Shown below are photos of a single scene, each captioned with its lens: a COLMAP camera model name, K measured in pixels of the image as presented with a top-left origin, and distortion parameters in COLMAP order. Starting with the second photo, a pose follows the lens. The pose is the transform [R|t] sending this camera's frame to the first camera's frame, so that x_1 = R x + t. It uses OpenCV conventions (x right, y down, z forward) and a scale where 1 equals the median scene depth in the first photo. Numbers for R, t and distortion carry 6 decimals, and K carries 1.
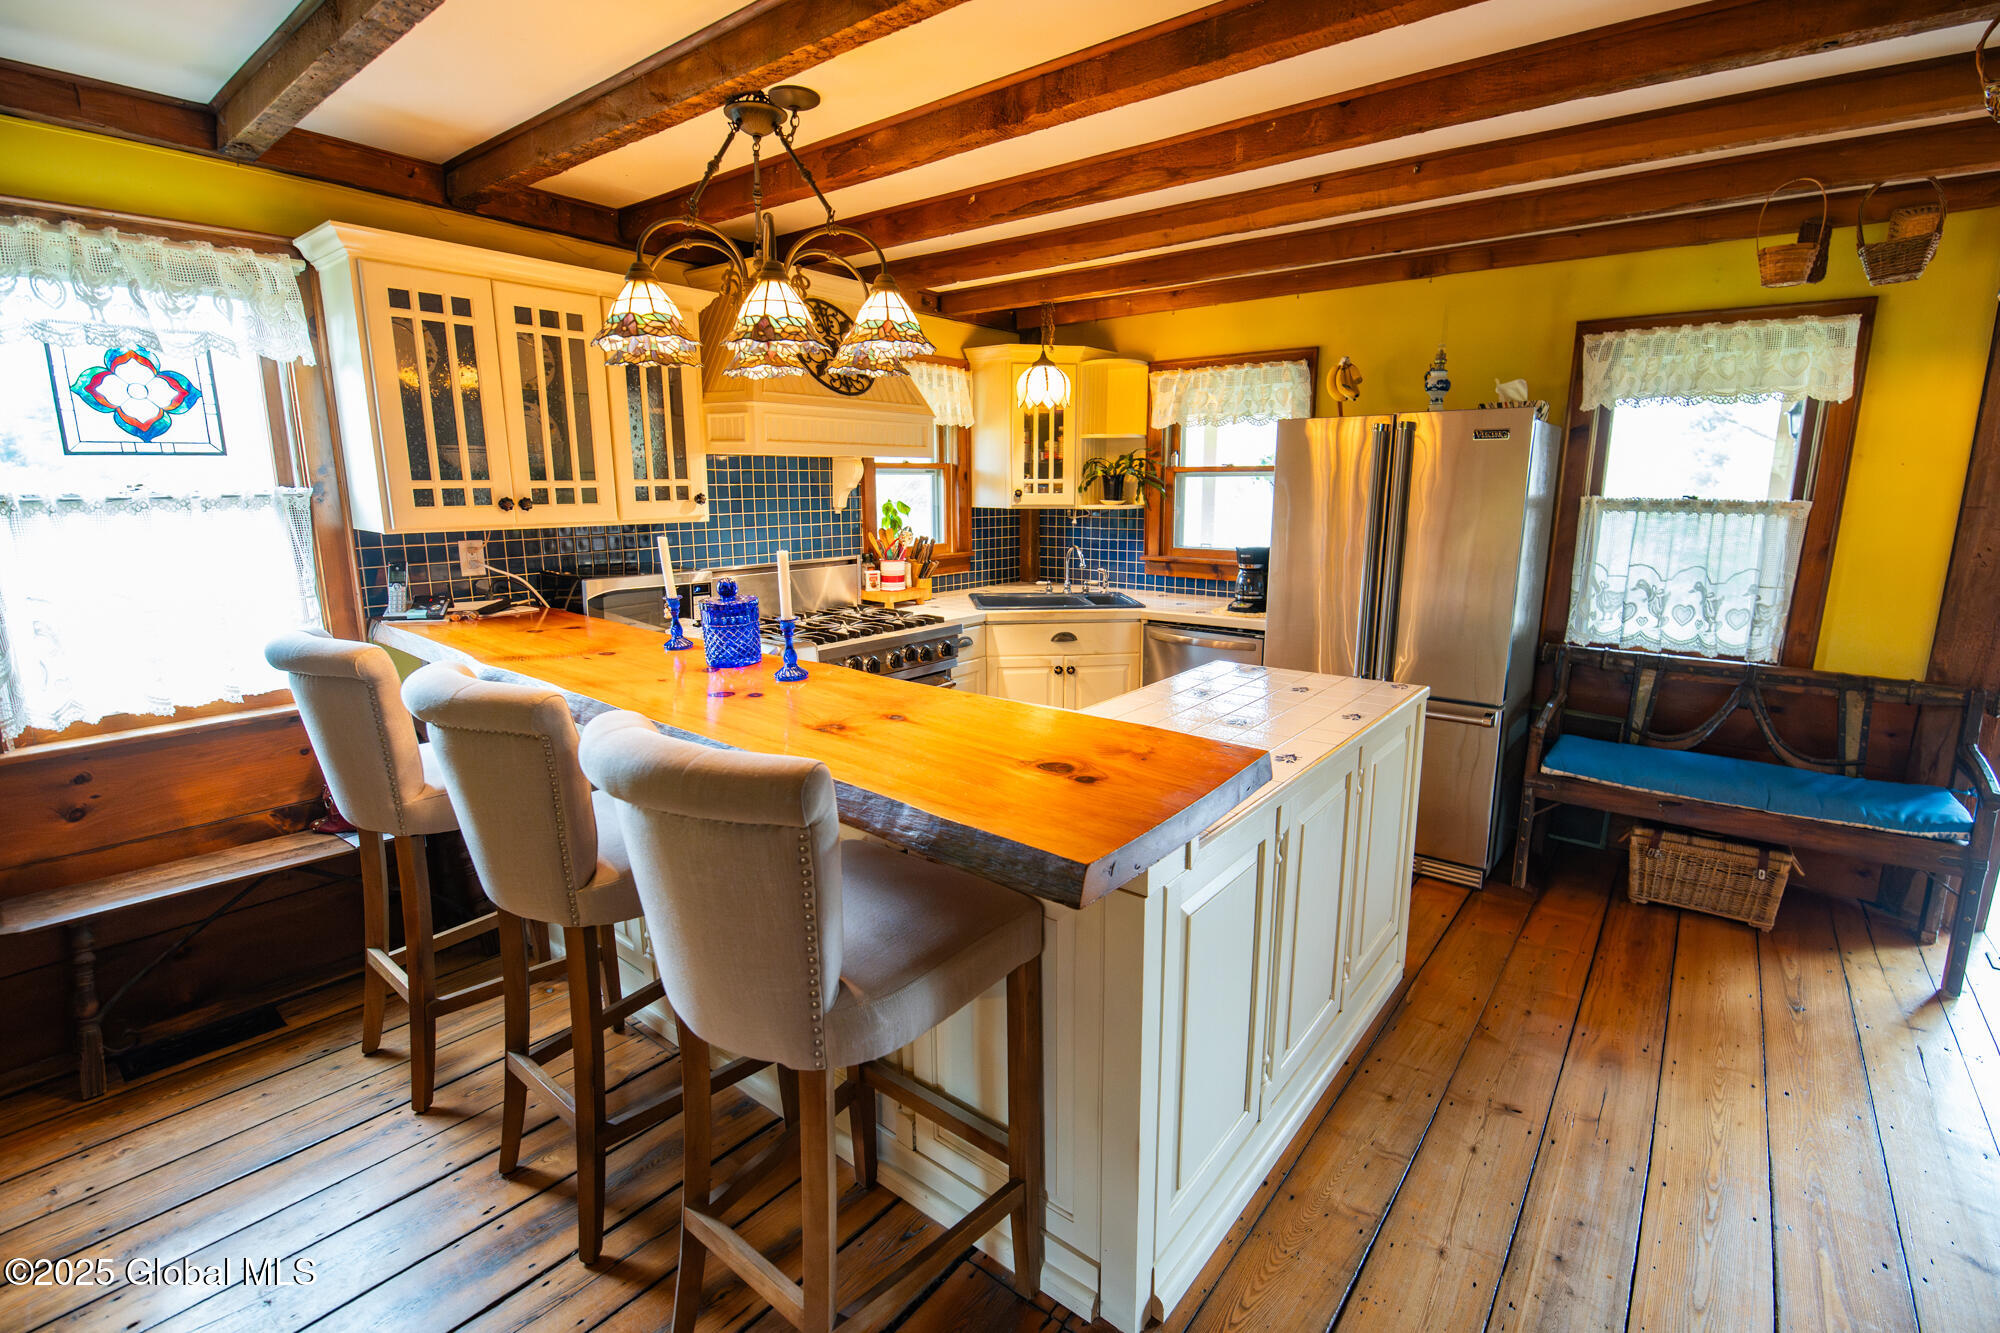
lens RADIAL K [[889.4, 0, 1011.3], [0, 889.4, 660.8], [0, 0, 1]] dist [0.000546, -0.000283]
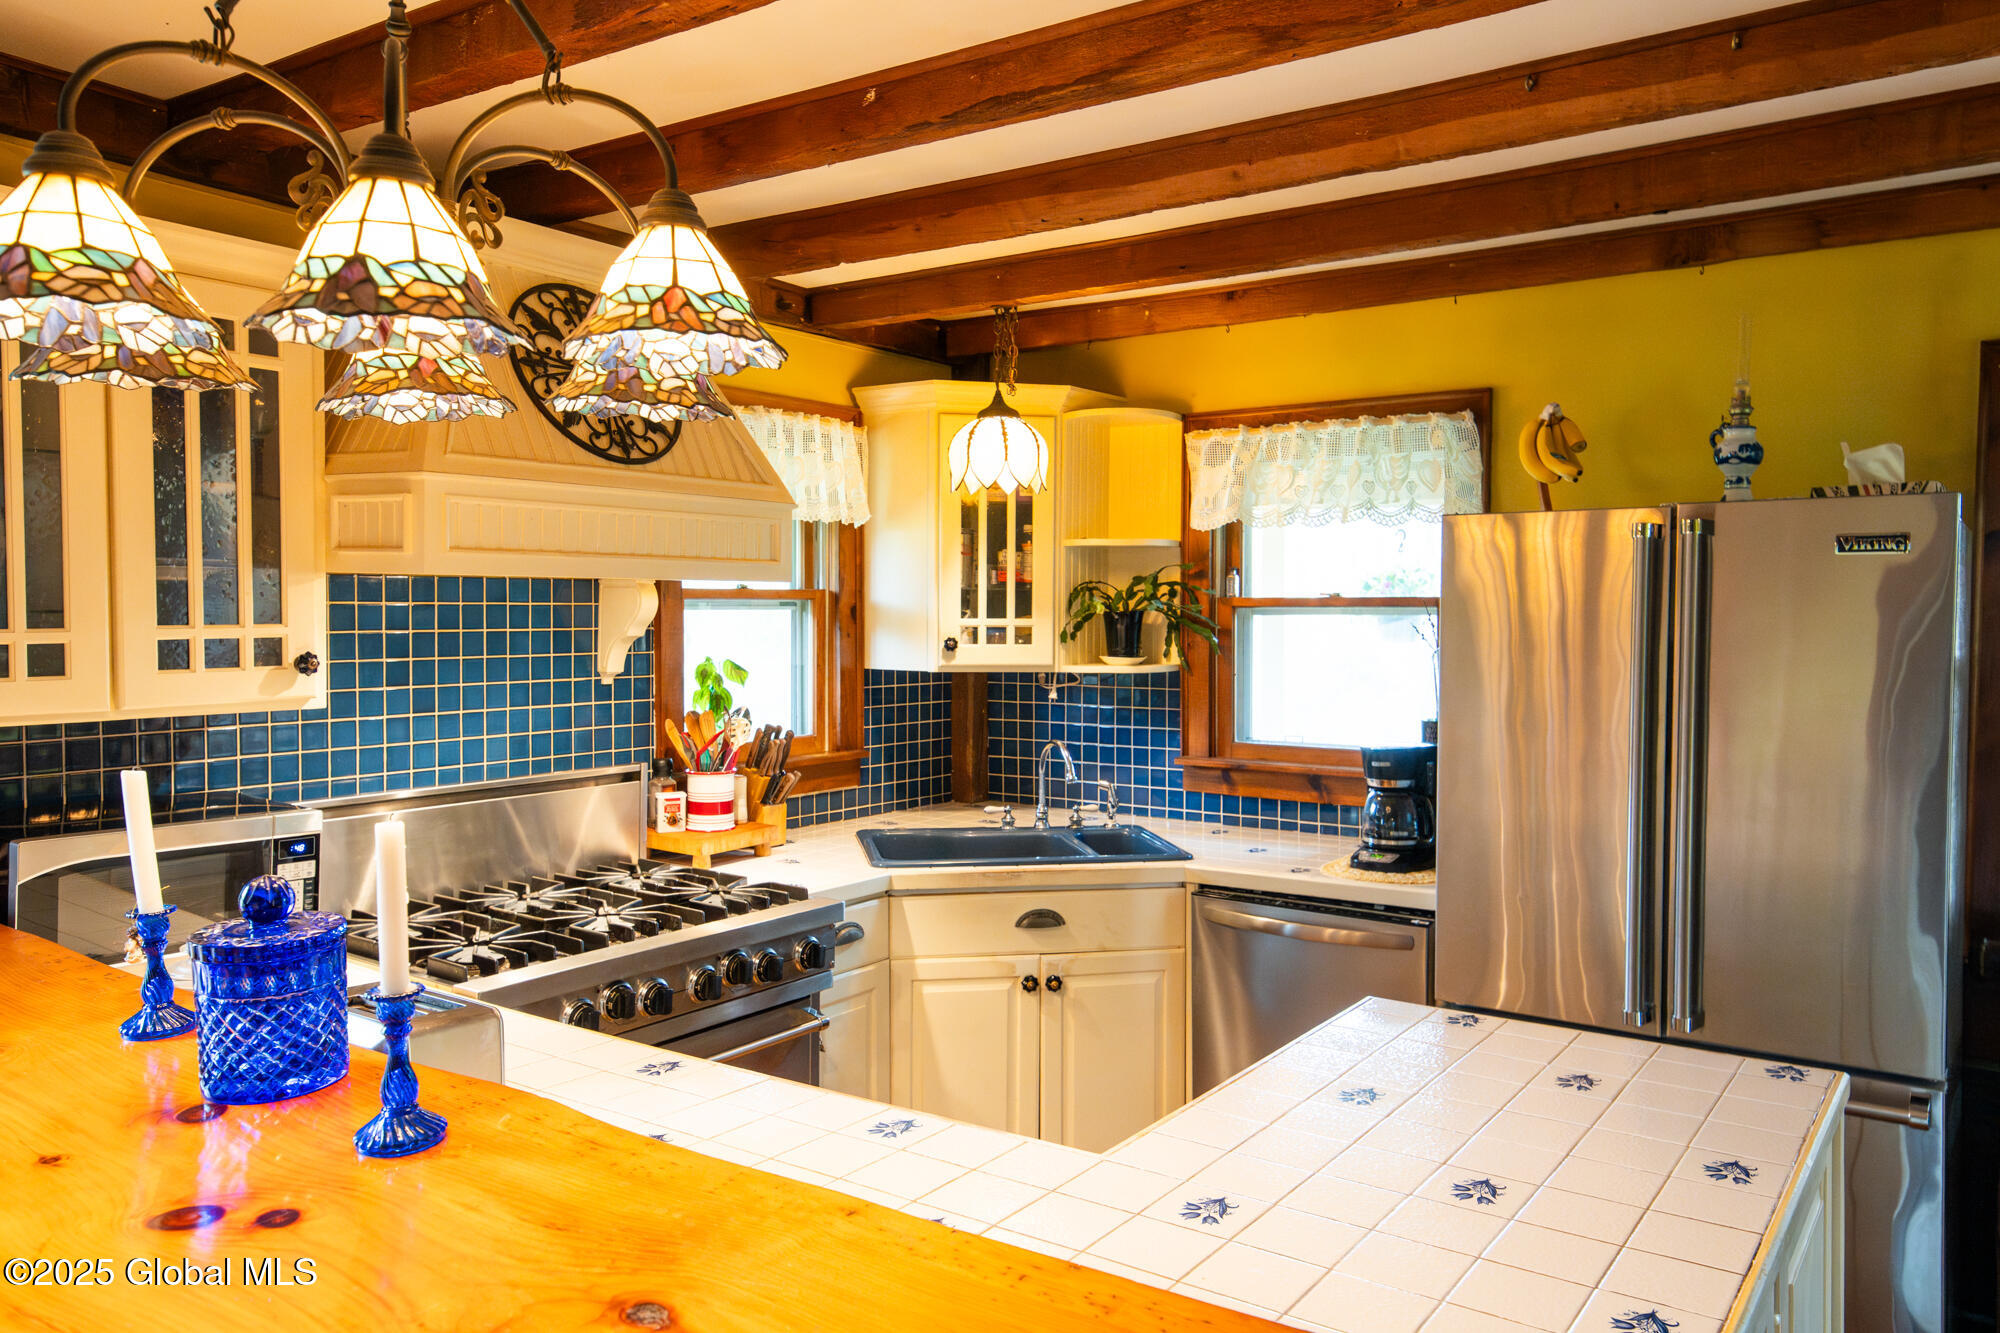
lens RADIAL K [[1476.0, 0, 1002.5], [0, 1476.0, 661.4], [0, 0, 1]] dist [0.042032, 0.005850]
pose [[0.998762, 0.001705, 0.049714, -0.006730], [0.006482, 0.986431, -0.164051, -0.038212], [-0.049319, 0.164170, 0.985198, 0.143420]]
